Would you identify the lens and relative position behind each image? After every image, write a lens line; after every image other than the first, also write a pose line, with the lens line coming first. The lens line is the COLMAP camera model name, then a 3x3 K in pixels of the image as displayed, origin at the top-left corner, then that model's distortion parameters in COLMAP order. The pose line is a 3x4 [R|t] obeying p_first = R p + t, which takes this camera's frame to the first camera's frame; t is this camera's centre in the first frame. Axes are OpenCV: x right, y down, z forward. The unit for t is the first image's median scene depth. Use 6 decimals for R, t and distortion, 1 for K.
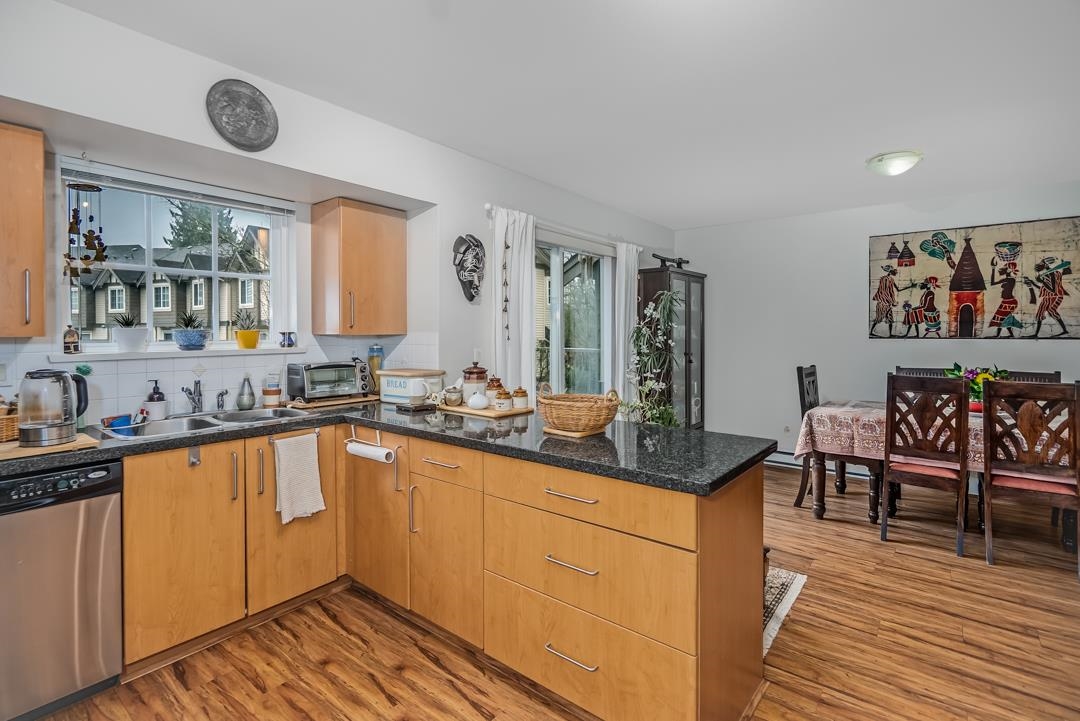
lens RADIAL K [[516.8, 0, 538.4], [0, 516.8, 337.1], [0, 0, 1]] dist [0.002252, 0.000802]
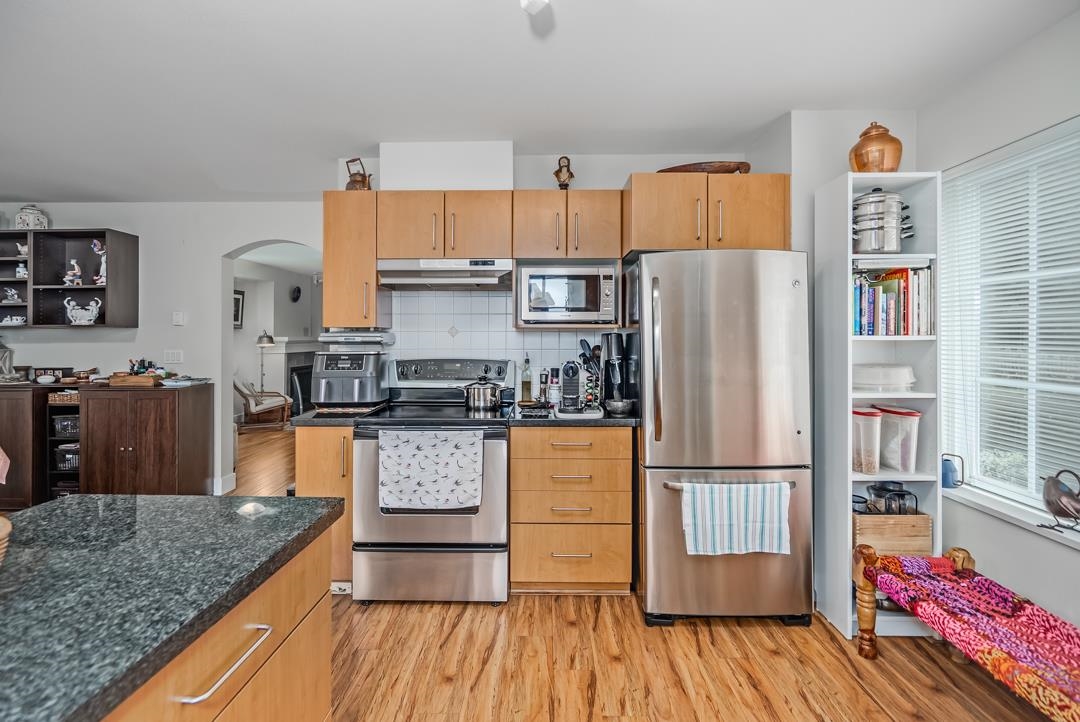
lens RADIAL K [[521.3, 0, 538.0], [0, 521.3, 334.1], [0, 0, 1]] dist [-0.002576, 0.000325]
pose [[-0.605978, 0.003379, 0.795474, -0.270929], [0.009036, 0.999956, 0.002636, -0.004601], [-0.795430, 0.008785, -0.605981, 0.555639]]
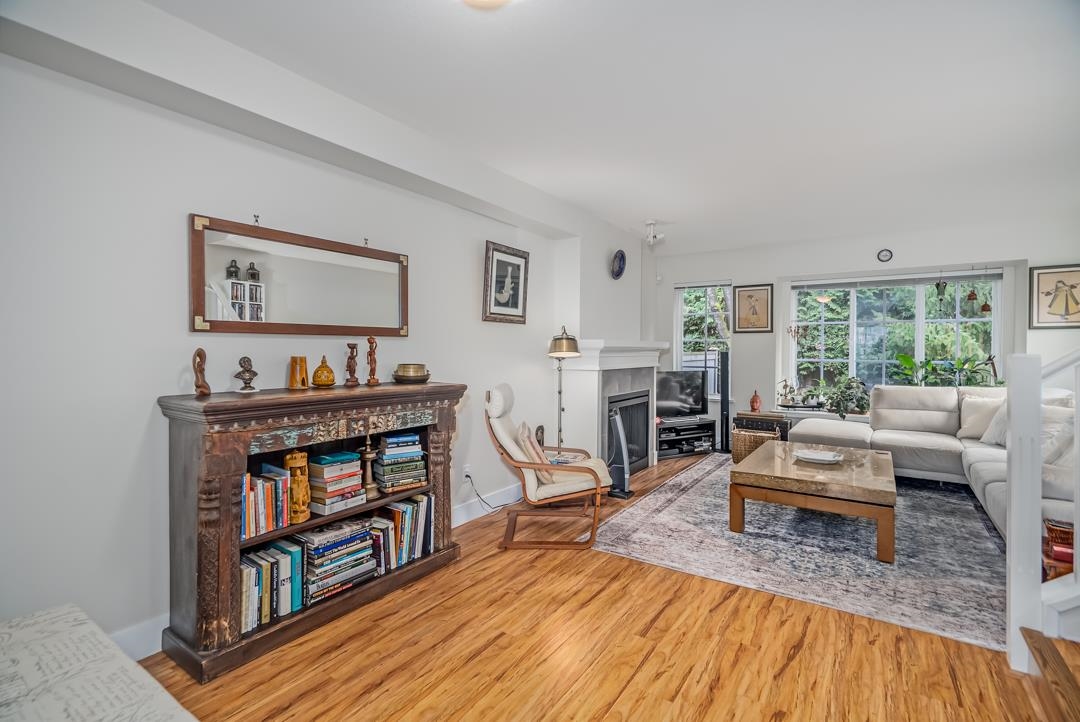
lens RADIAL K [[499.1, 0, 541.0], [0, 499.1, 354.7], [0, 0, 1]] dist [0.001321, 0.000780]
pose [[-0.070438, -0.010655, 0.997459, 1.253480], [0.009564, 0.999890, 0.011356, 0.028516], [-0.997470, 0.010339, -0.070328, 0.231214]]
